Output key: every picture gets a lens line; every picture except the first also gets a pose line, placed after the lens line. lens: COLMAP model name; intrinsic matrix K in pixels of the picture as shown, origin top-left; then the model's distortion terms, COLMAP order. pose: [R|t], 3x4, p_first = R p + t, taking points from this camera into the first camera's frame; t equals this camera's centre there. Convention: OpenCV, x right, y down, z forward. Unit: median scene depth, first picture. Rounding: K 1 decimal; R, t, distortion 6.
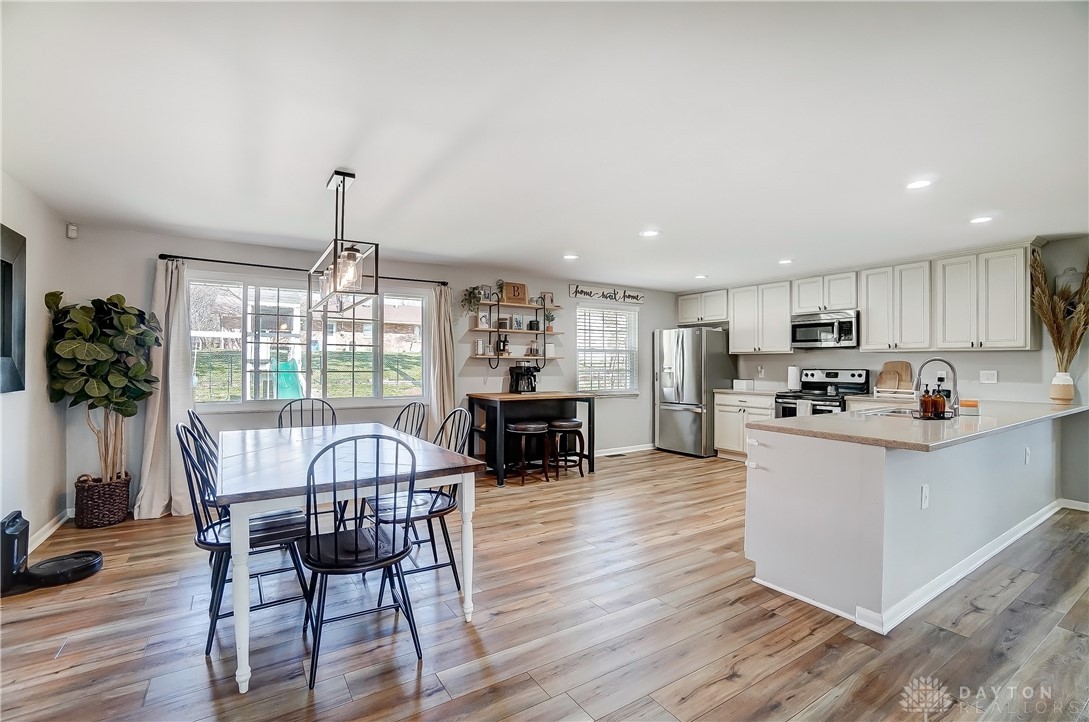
lens RADIAL K [[485.8, 0, 537.1], [0, 485.8, 357.3], [0, 0, 1]] dist [-0.031502, -0.000019]
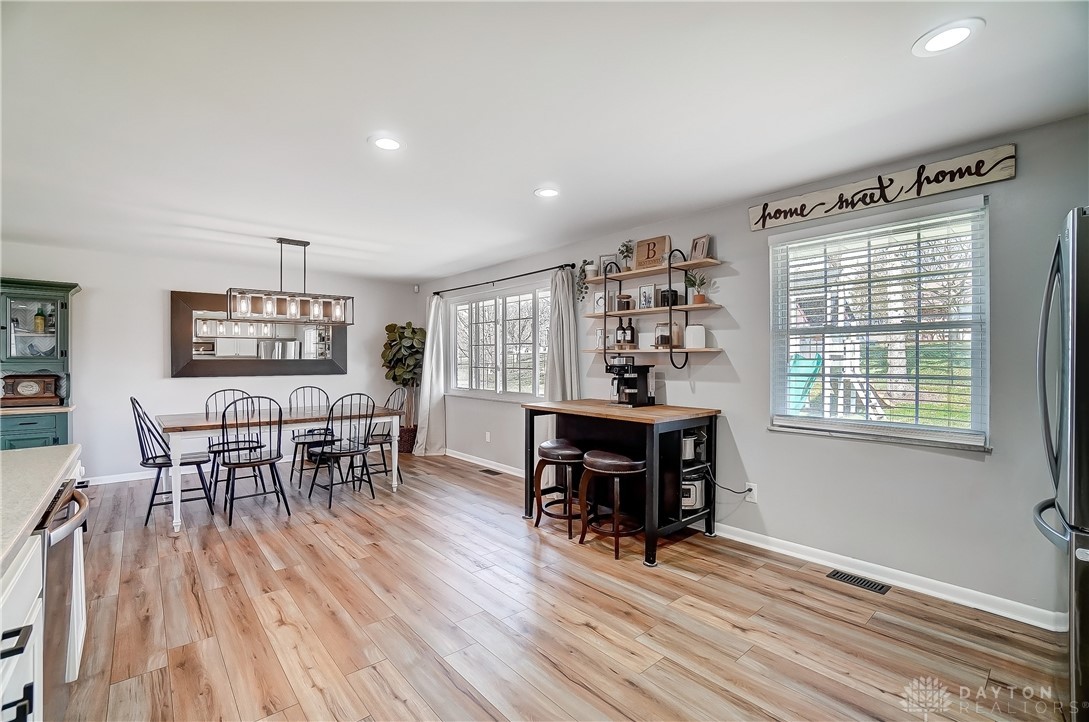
lens RADIAL K [[485.8, 0, 537.1], [0, 485.8, 357.3], [0, 0, 1]] dist [-0.031502, -0.000019]
pose [[0.144406, -0.020290, -0.989310, 0.576922], [-0.002894, 0.999777, -0.020927, 0.022389], [0.989514, 0.005885, 0.144315, 0.752583]]
